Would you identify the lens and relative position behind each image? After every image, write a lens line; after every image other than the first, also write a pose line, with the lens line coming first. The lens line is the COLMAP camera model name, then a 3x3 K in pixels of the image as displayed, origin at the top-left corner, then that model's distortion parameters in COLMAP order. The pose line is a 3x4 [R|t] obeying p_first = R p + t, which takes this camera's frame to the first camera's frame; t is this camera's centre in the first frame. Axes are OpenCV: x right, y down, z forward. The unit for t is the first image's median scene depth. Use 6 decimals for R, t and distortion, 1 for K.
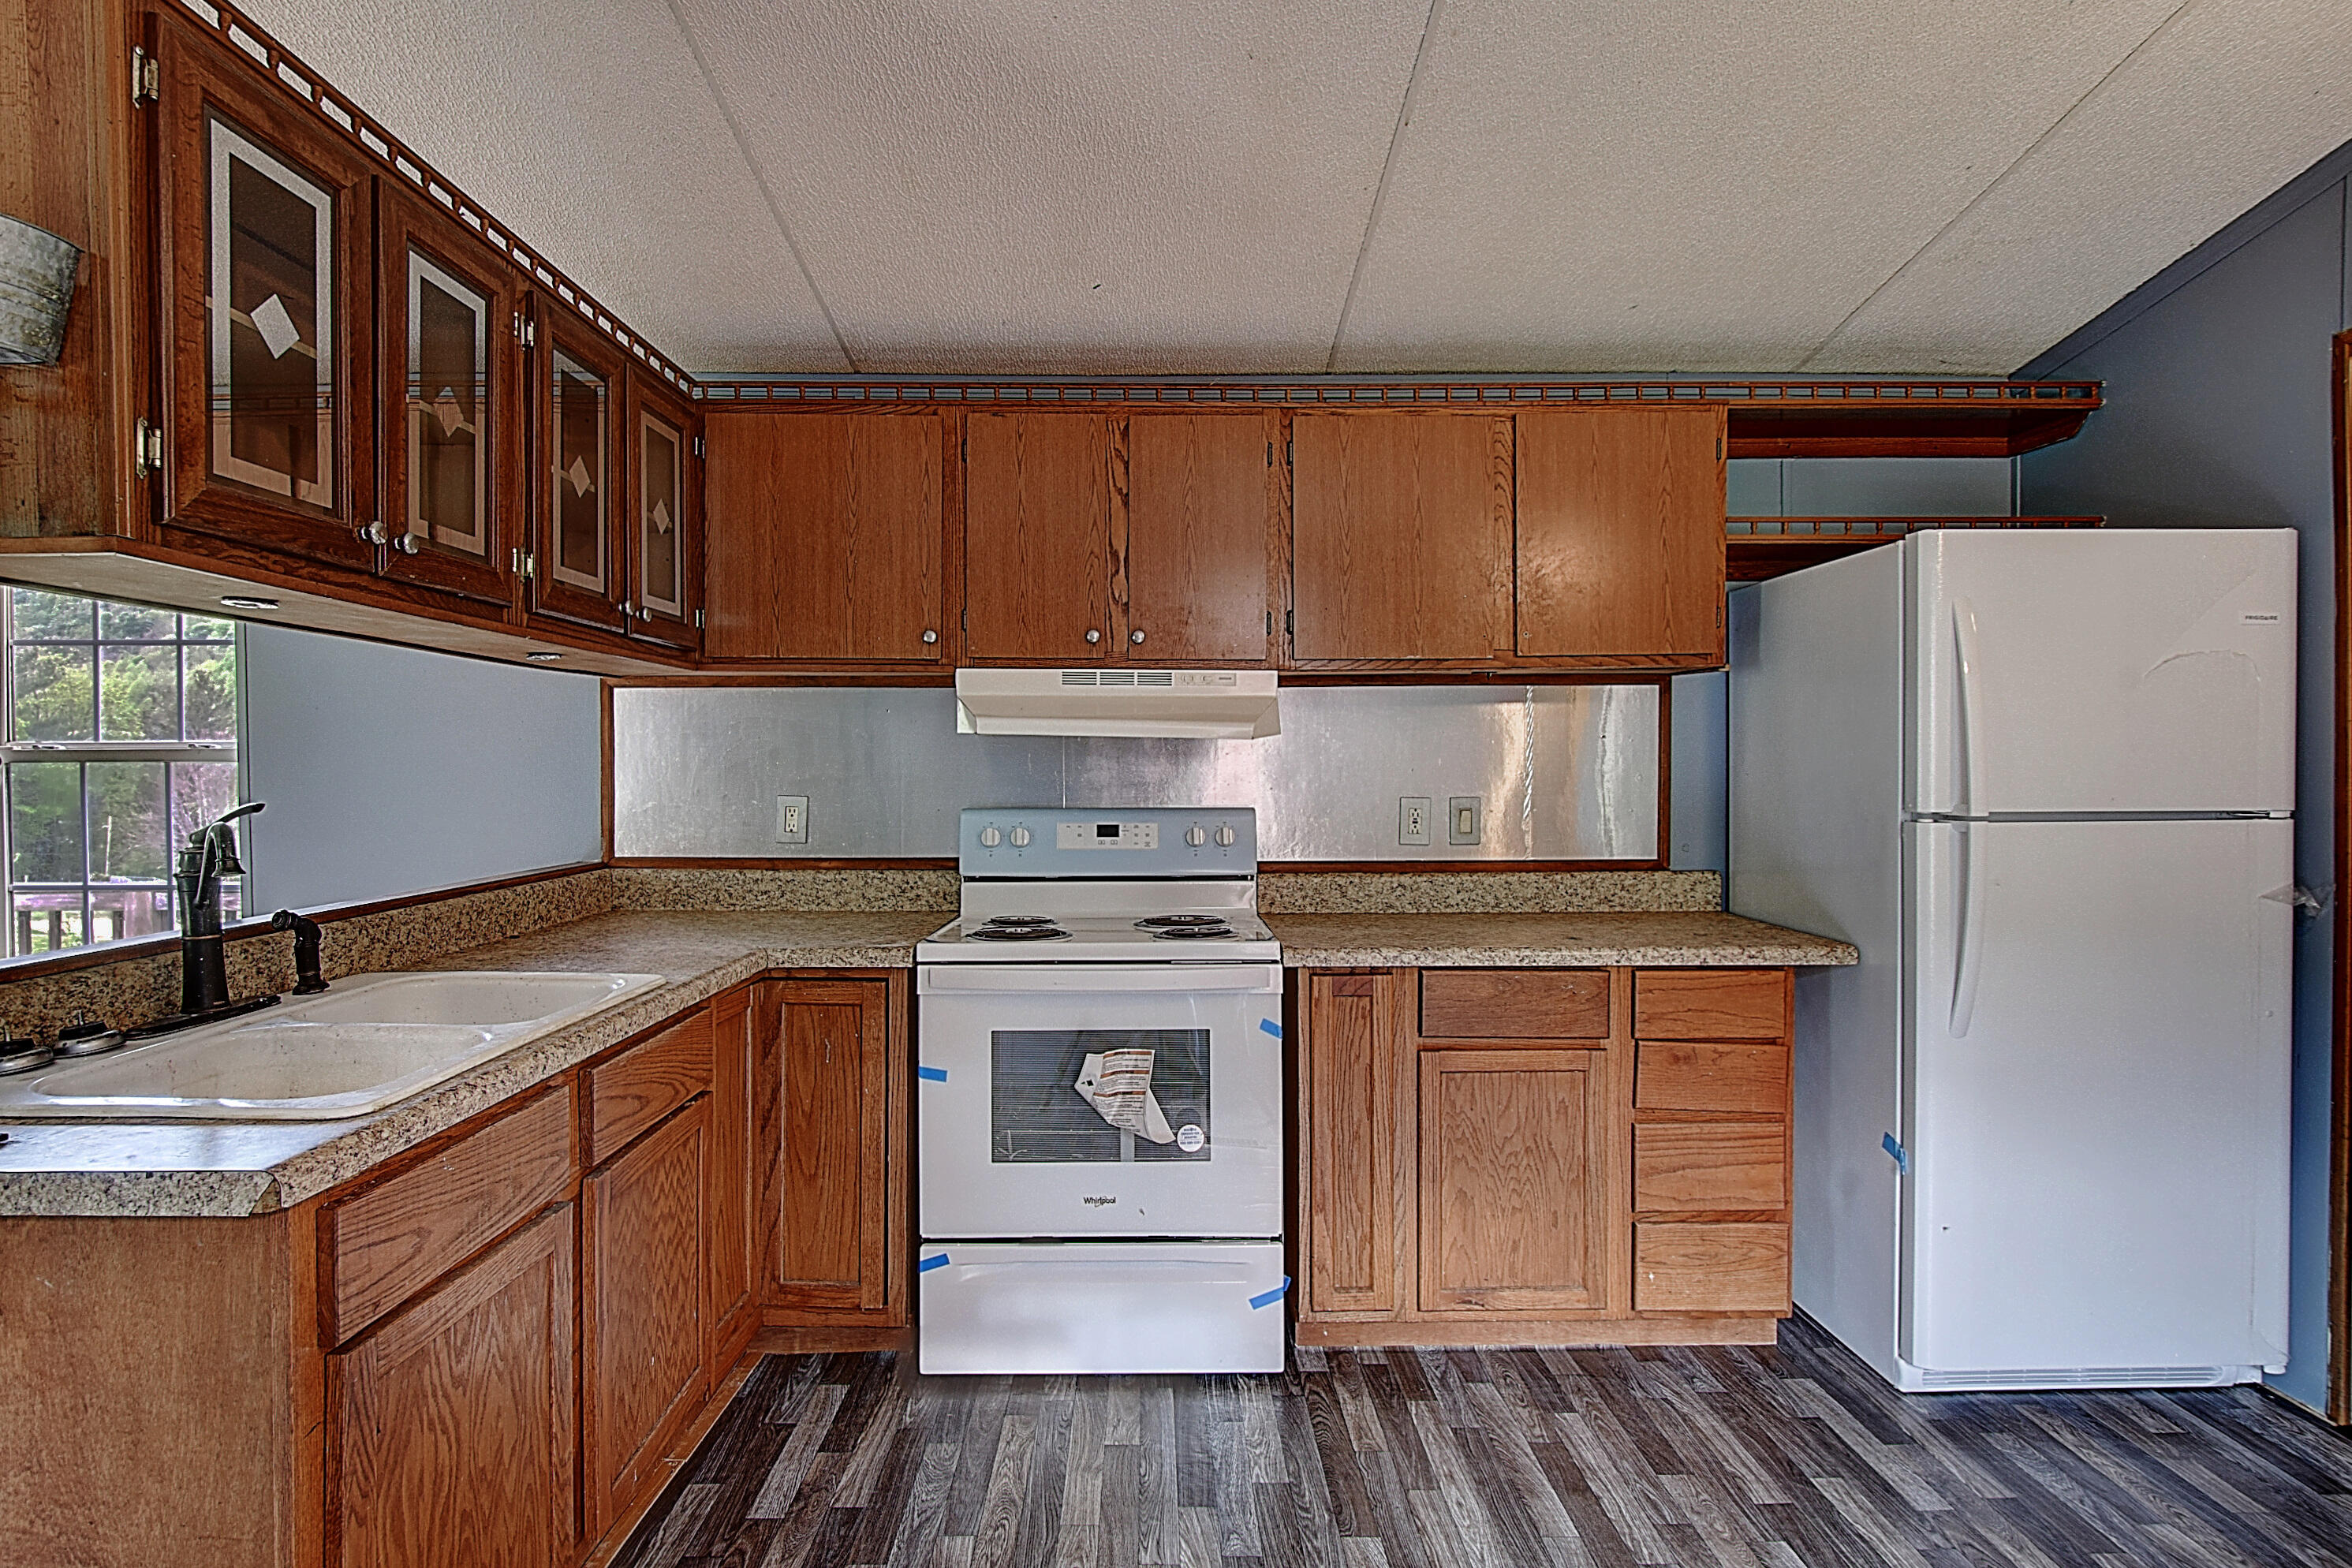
lens RADIAL K [[1190.4, 0, 1172.5], [0, 1190.4, 780.1], [0, 0, 1]] dist [-0.009454, 0.001658]
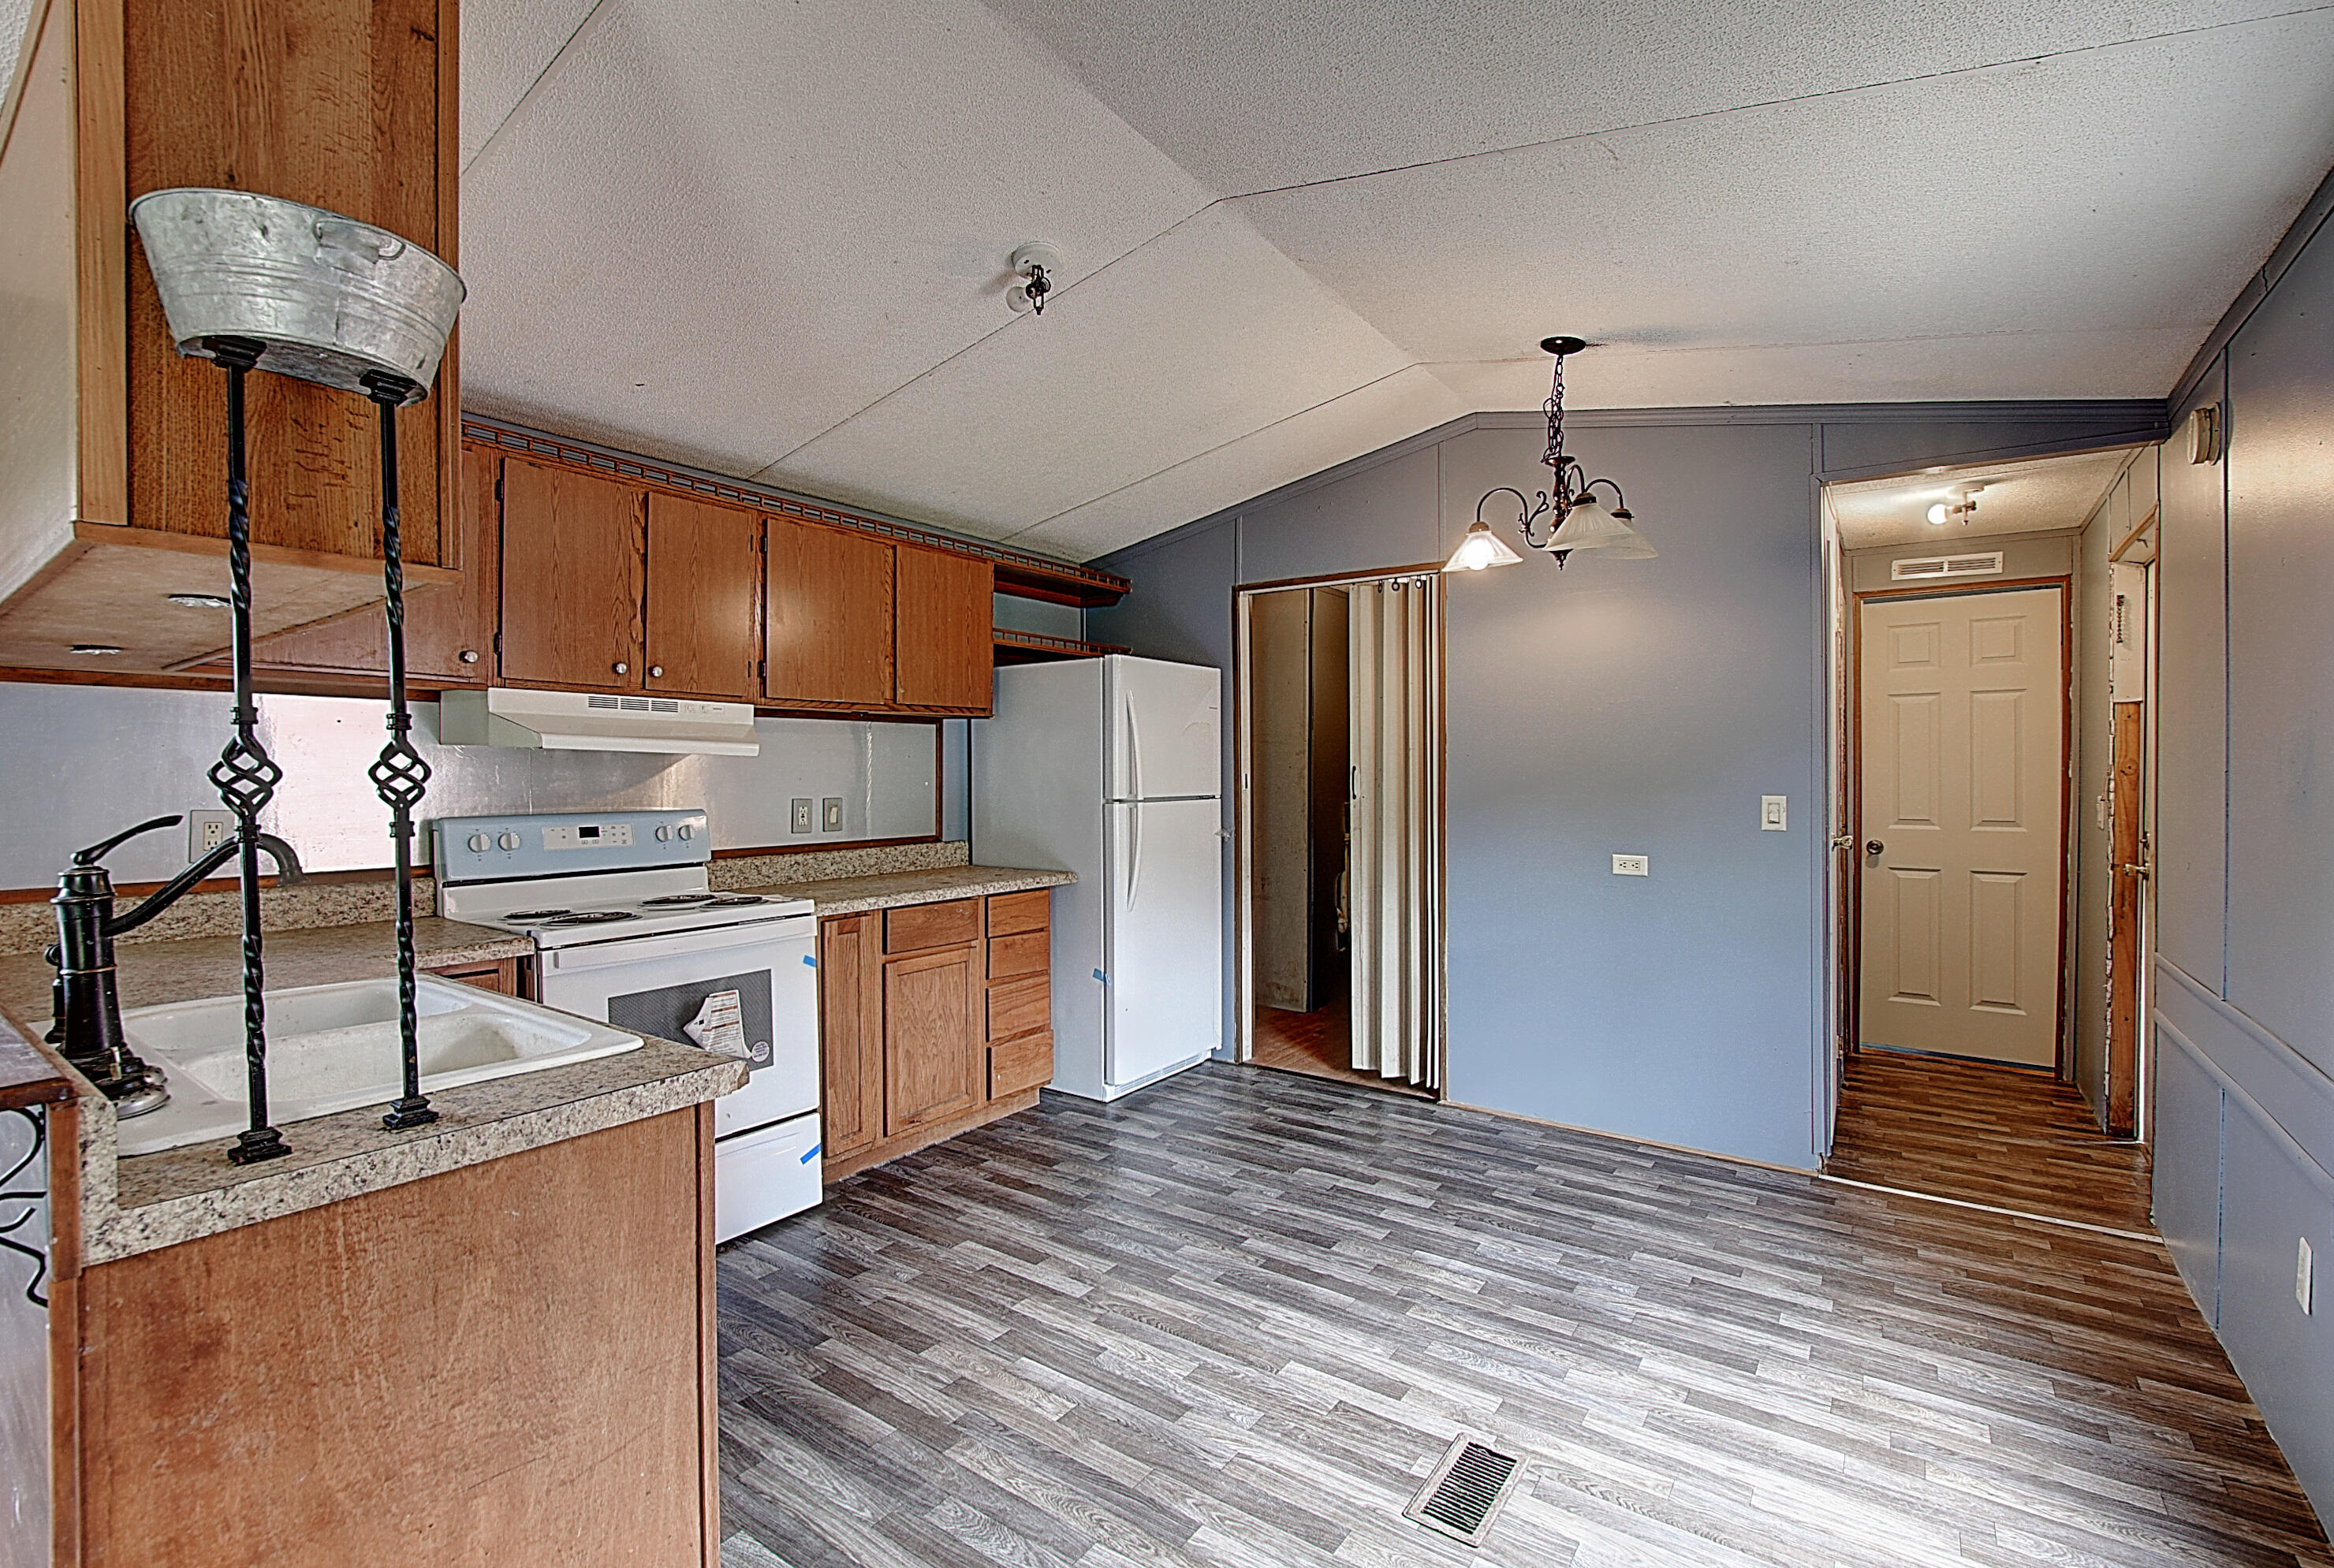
lens RADIAL K [[1036.7, 0, 1157.2], [0, 1036.7, 780.7], [0, 0, 1]] dist [-0.003186, -0.005271]
pose [[0.591825, -0.005653, 0.806047, -0.647263], [0.013198, 0.999909, -0.002678, 0.002866], [-0.805959, 0.012223, 0.591846, -0.060837]]
